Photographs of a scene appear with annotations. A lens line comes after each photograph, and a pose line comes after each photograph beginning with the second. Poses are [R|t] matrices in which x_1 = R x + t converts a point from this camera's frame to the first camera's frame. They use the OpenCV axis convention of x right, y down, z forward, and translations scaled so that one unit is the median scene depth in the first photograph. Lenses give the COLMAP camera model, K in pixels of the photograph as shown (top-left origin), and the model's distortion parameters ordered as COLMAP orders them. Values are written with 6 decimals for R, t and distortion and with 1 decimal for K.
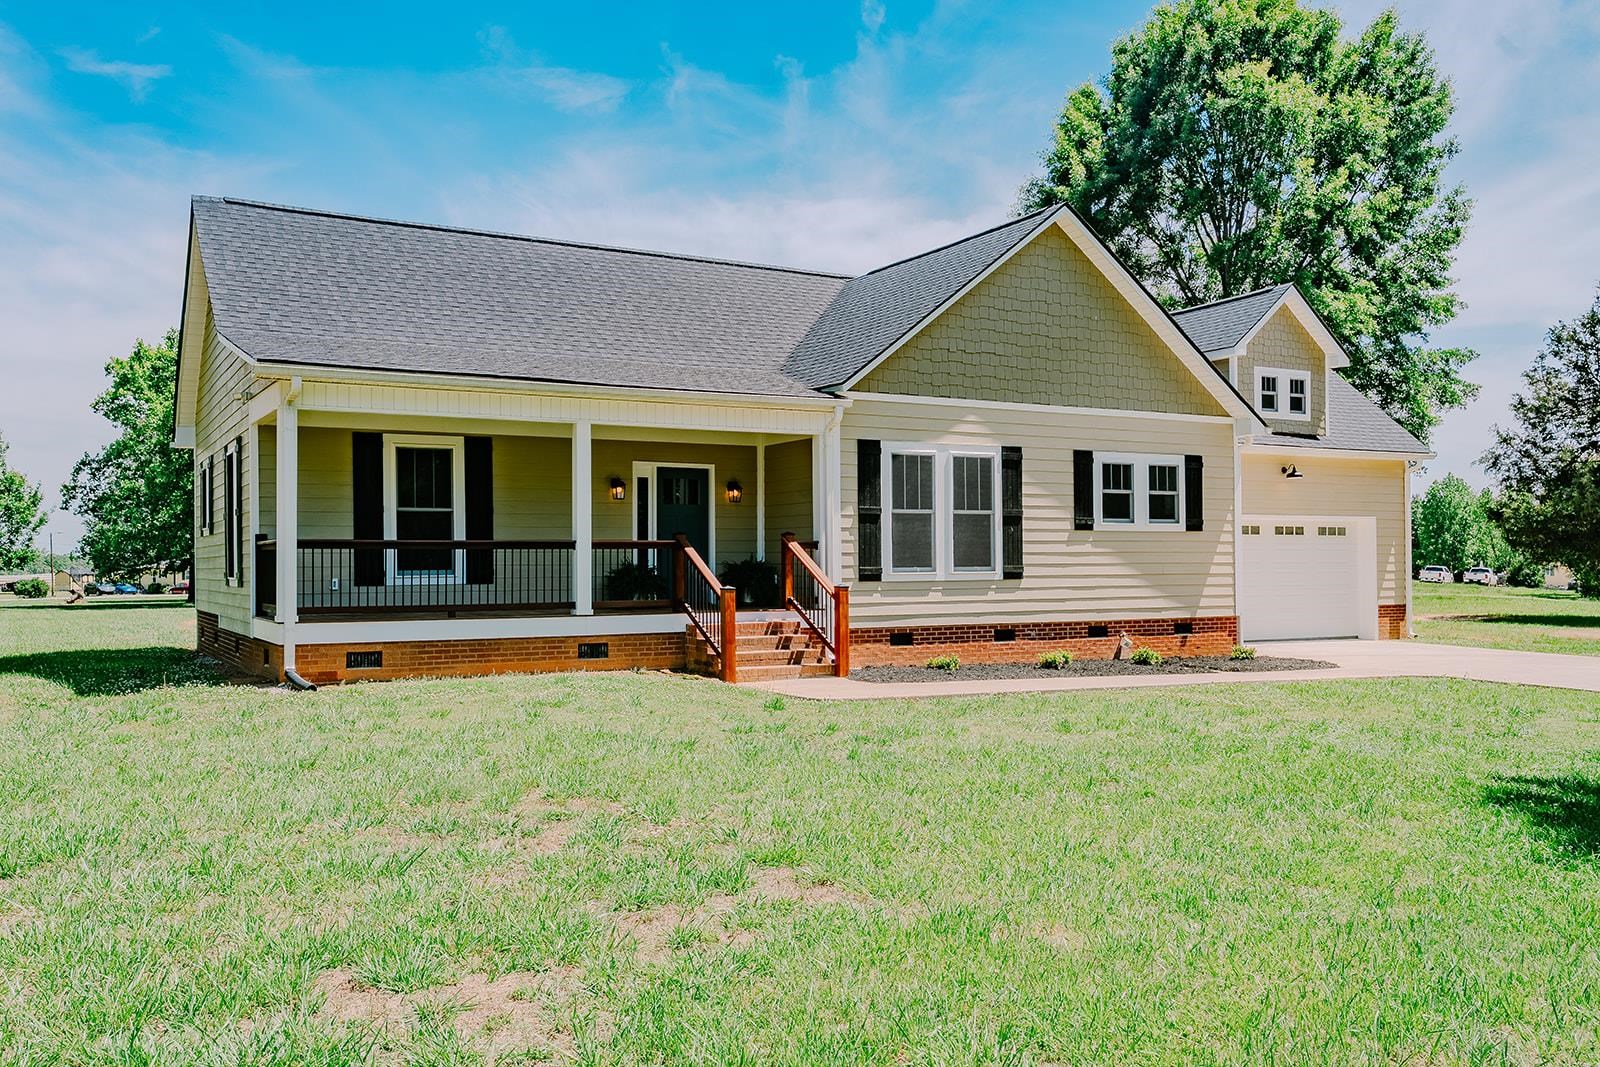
lens RADIAL K [[1341.2, 0, 773.6], [0, 1341.2, 554.9], [0, 0, 1]] dist [0.003100, -0.000827]
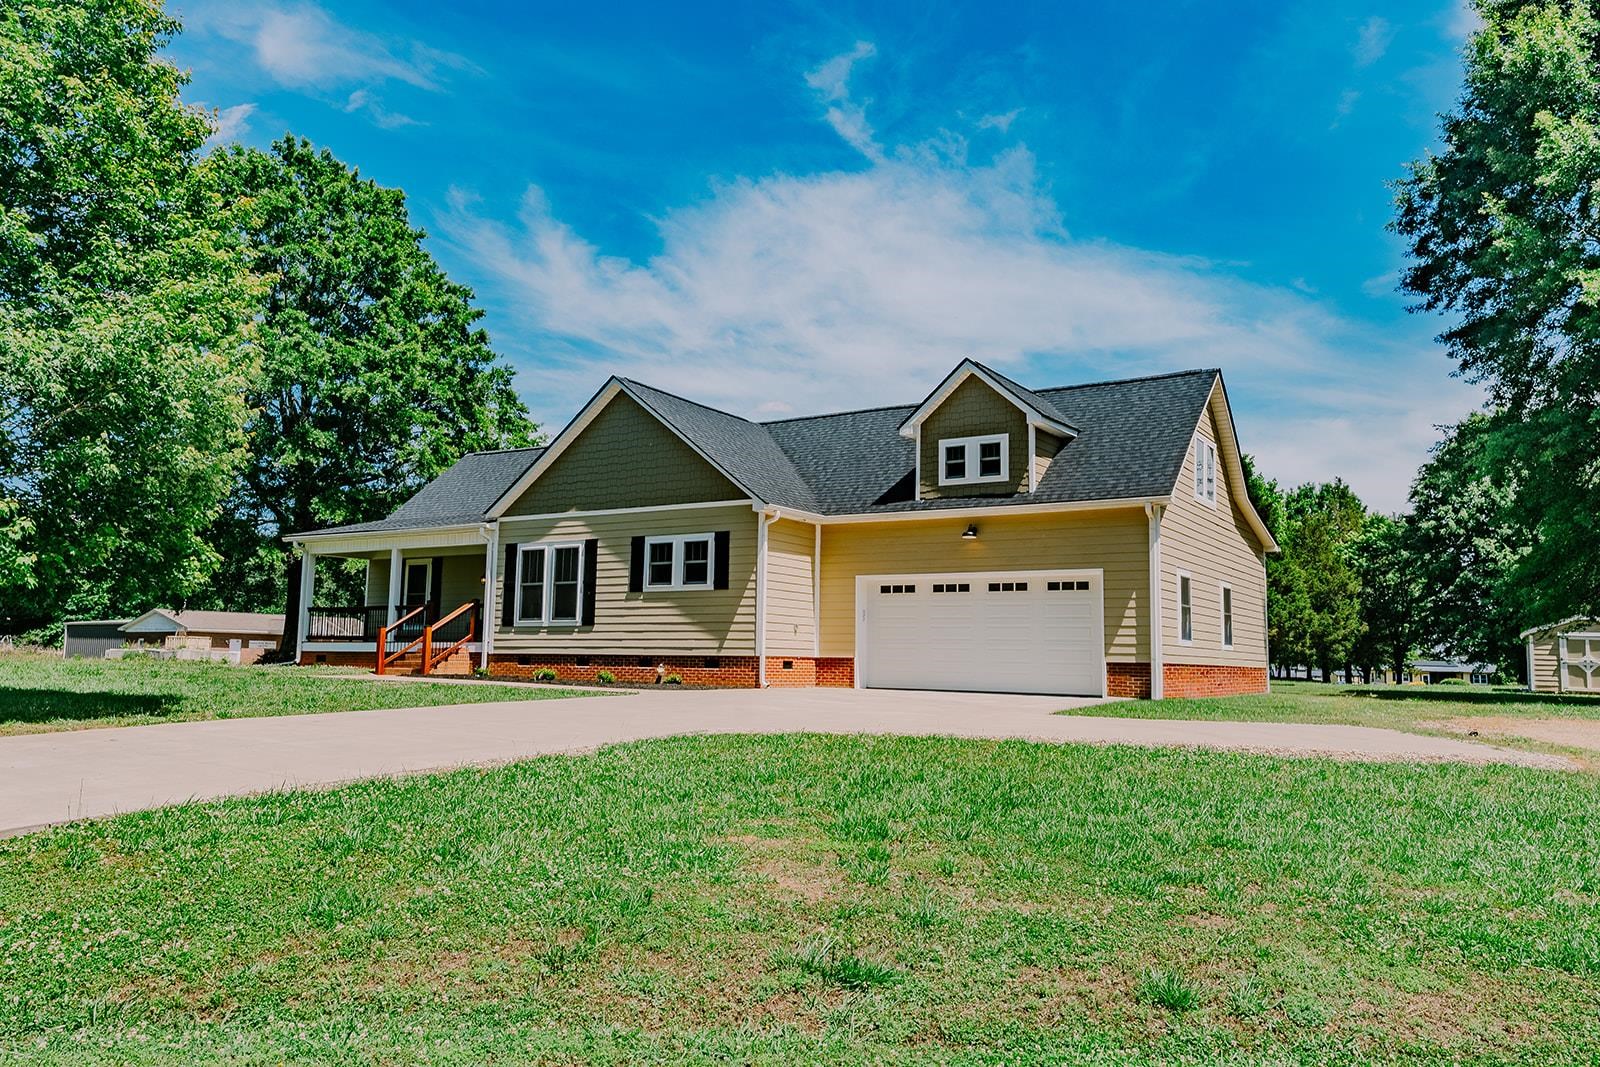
lens RADIAL K [[1164.3, 0, 800.0], [0, 1164.3, 533.5], [0, 0, 1]] dist [0.117704, 0.000391]
pose [[0.485691, -0.083146, -0.870167, 1.469797], [-0.012344, 0.994714, -0.101937, 0.047181], [0.874043, 0.060251, 0.482098, 0.563388]]
